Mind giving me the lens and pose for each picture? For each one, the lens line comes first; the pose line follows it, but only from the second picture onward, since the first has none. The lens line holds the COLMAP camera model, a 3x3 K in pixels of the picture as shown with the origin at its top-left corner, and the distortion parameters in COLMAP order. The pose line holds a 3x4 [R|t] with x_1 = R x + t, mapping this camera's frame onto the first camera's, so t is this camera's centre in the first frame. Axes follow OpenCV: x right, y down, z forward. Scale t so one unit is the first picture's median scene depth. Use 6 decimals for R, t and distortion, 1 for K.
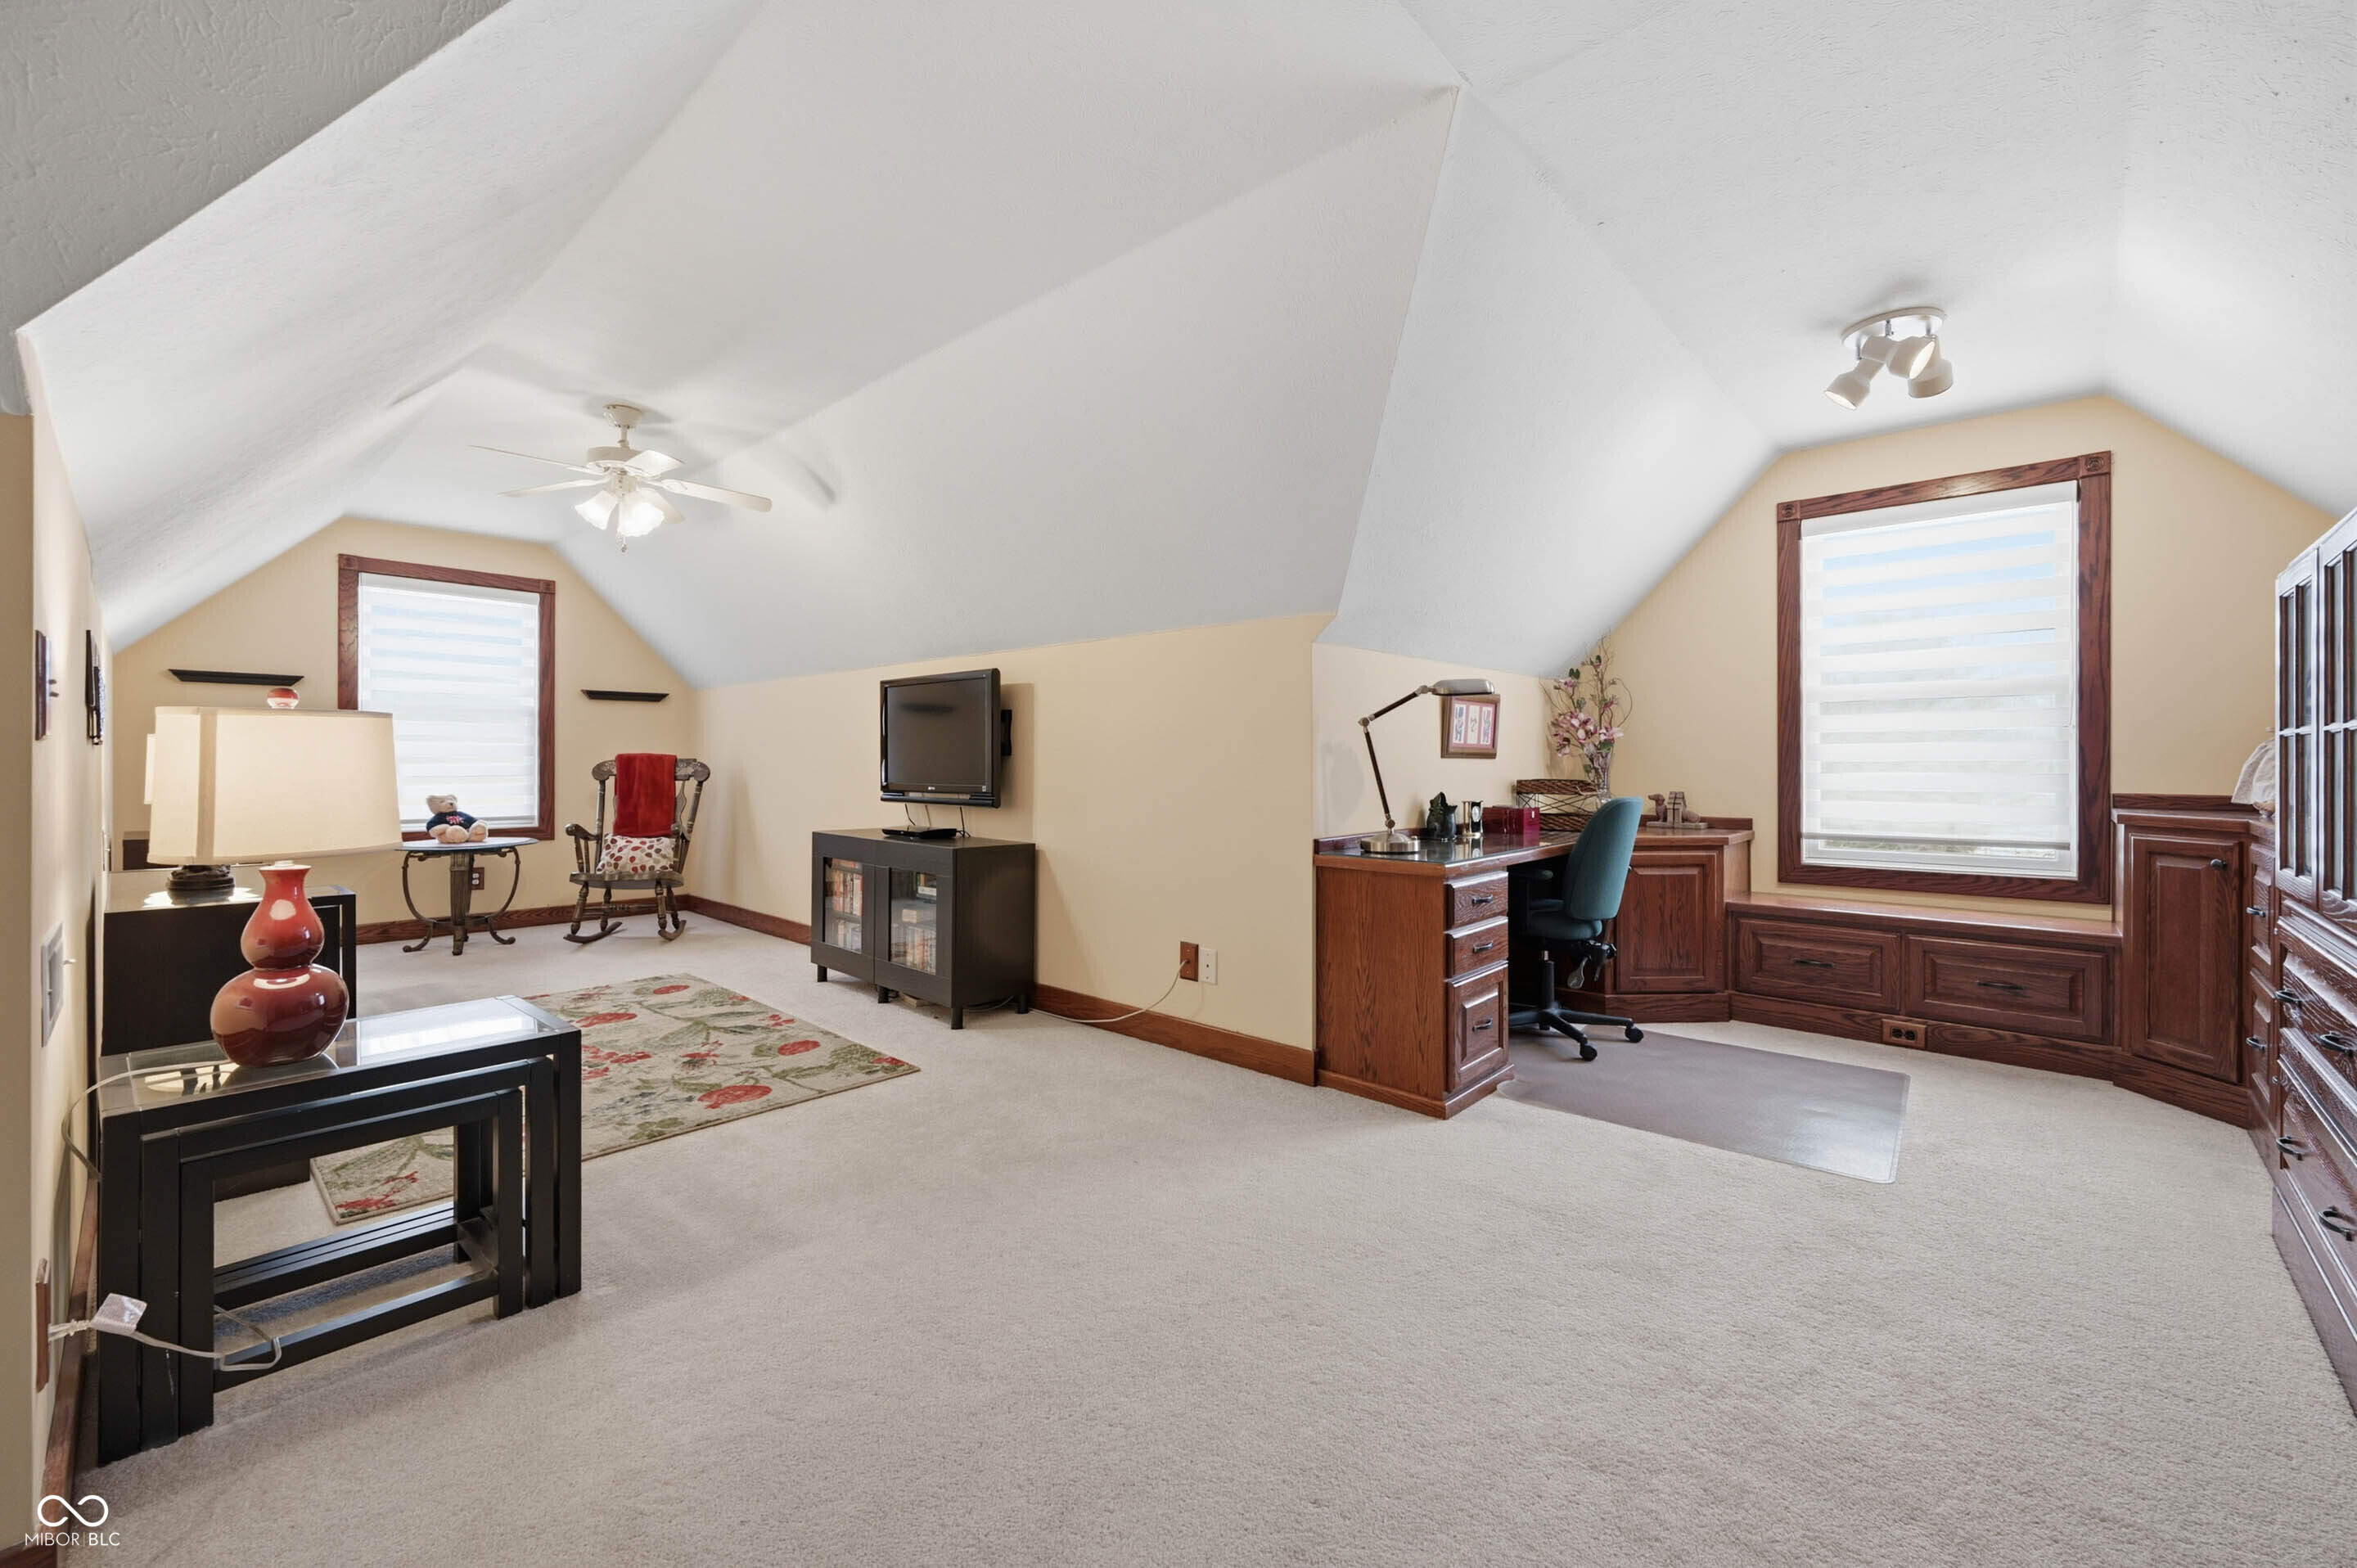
lens RADIAL K [[947.7, 0, 1178.1], [0, 947.7, 768.7], [0, 0, 1]] dist [-0.000357, -0.000047]
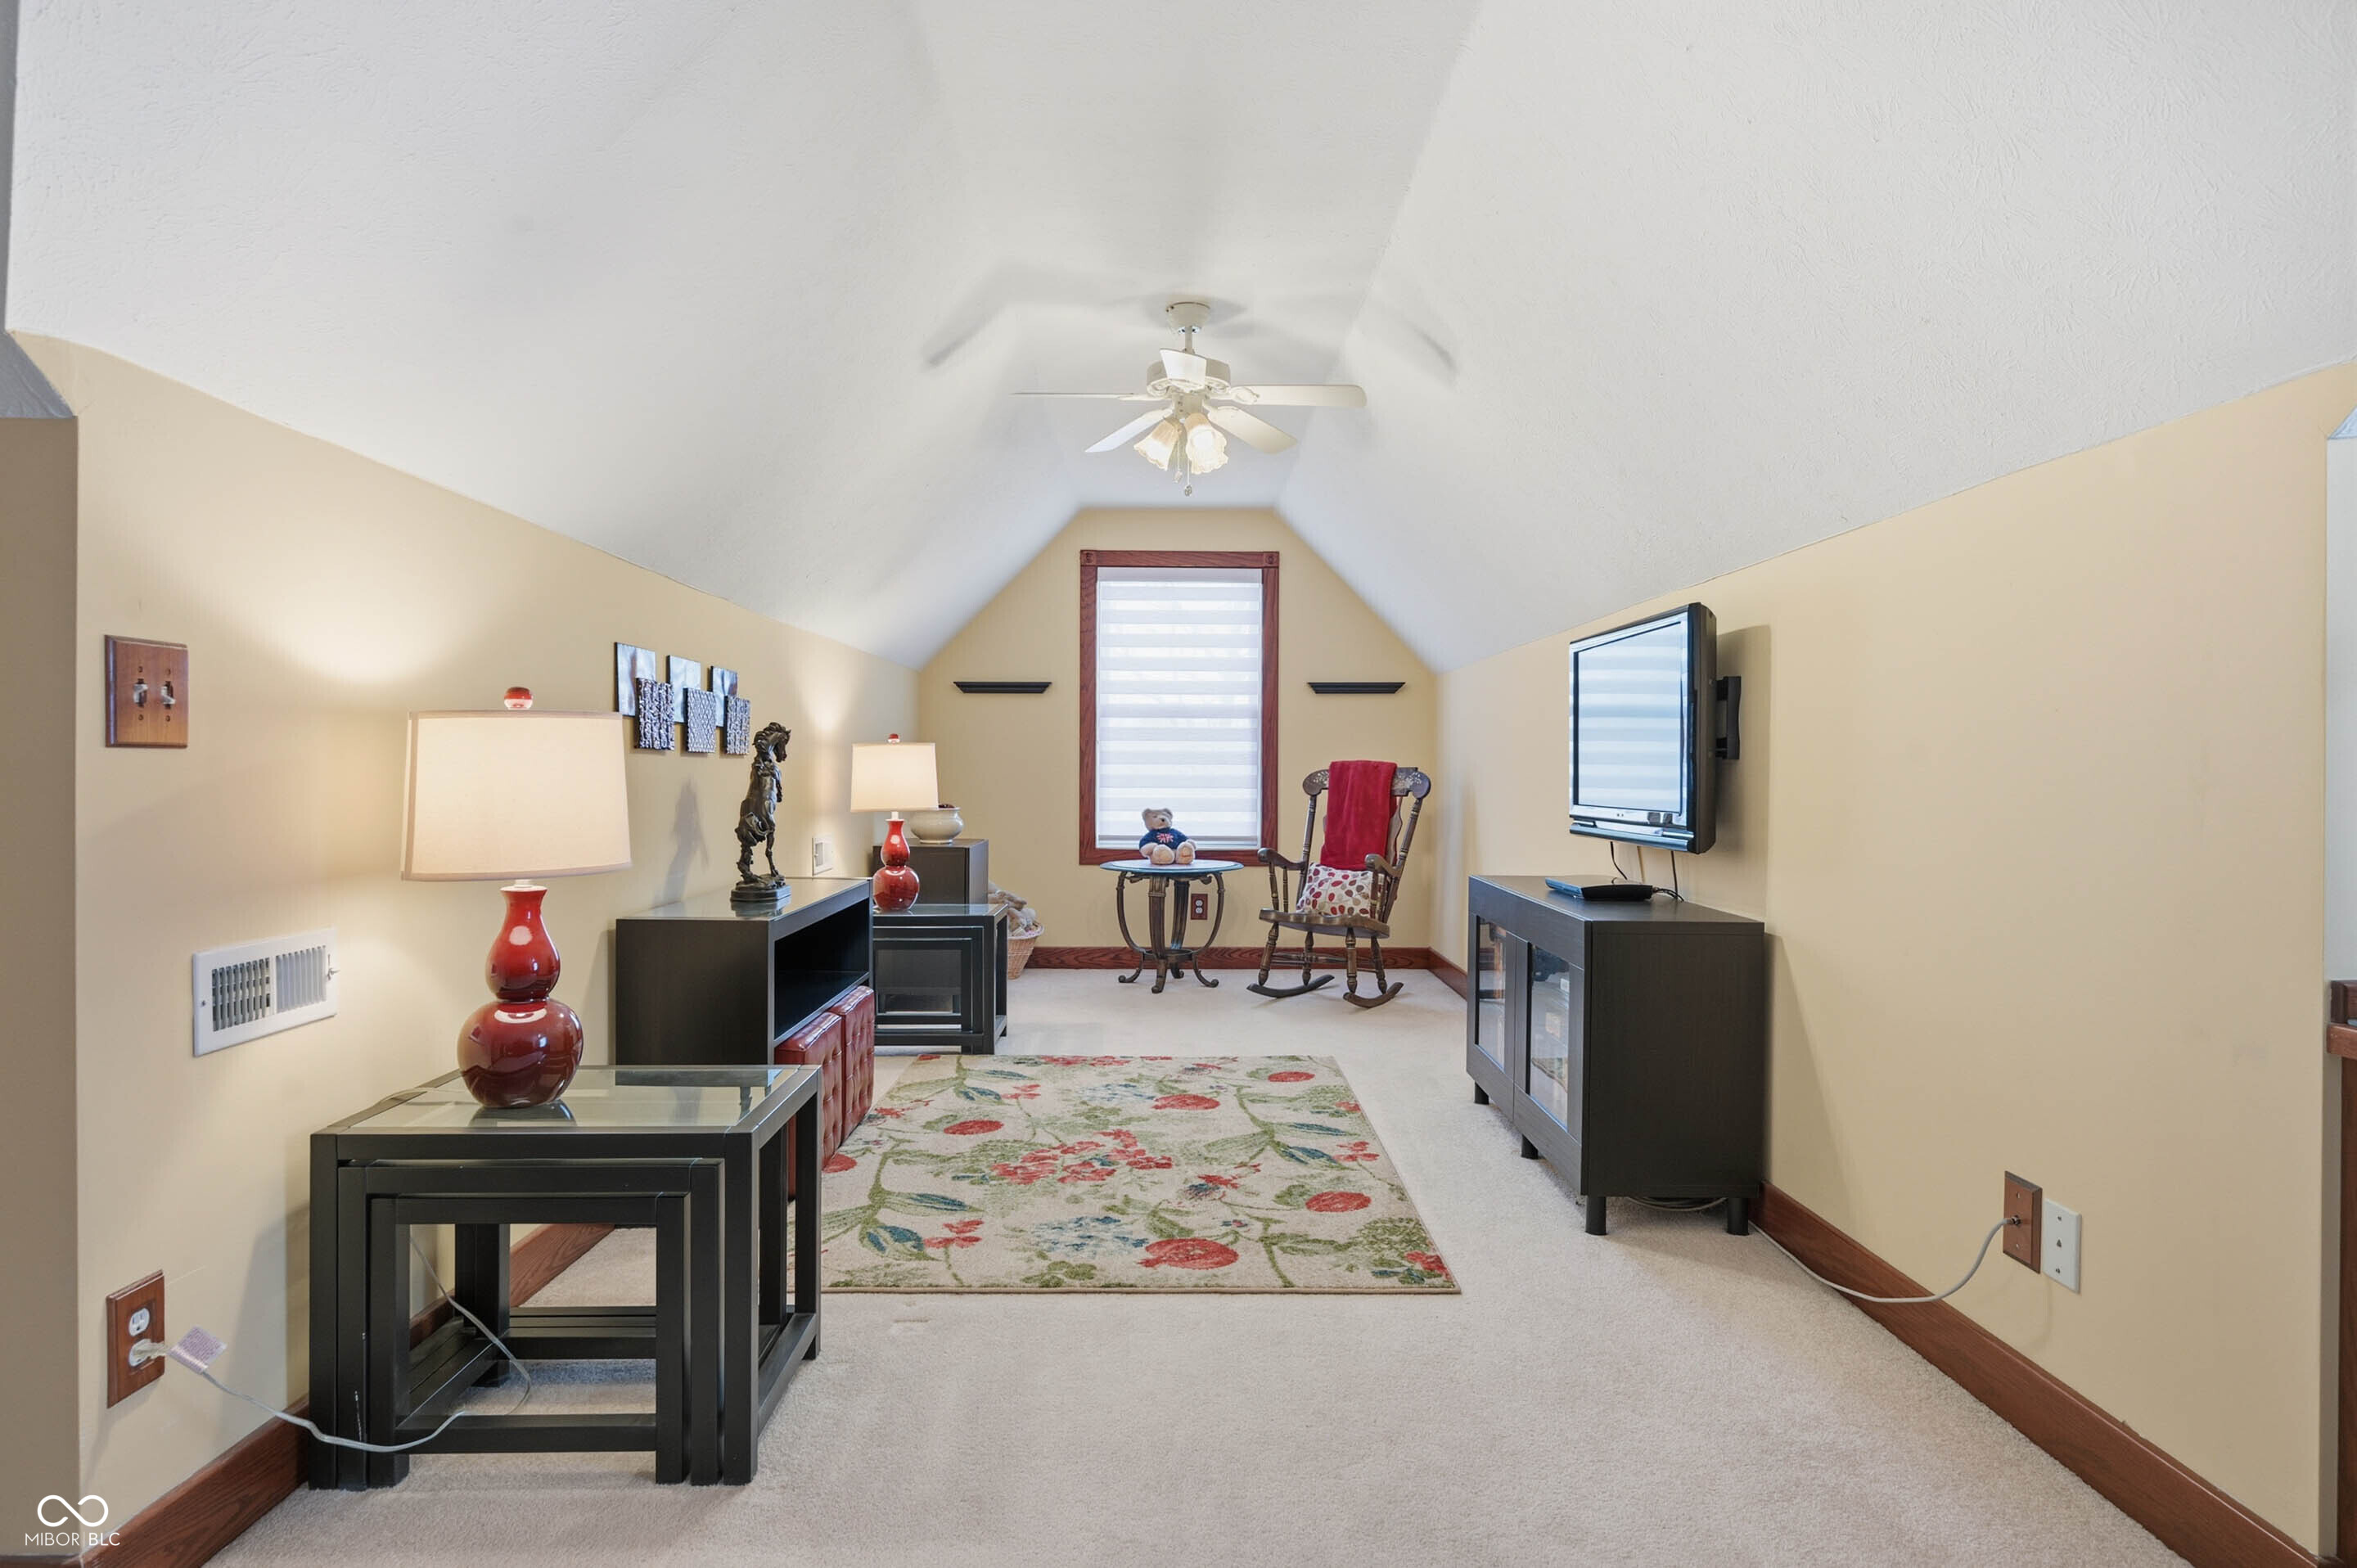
lens RADIAL K [[1293.1, 0, 1178.5], [0, 1293.1, 784.0], [0, 0, 1]] dist [-0.004252, -0.000949]
pose [[0.687240, 0.007614, -0.726391, 0.114498], [-0.006608, 0.999969, 0.004231, -0.000785], [0.726400, 0.001892, 0.687269, 0.192041]]
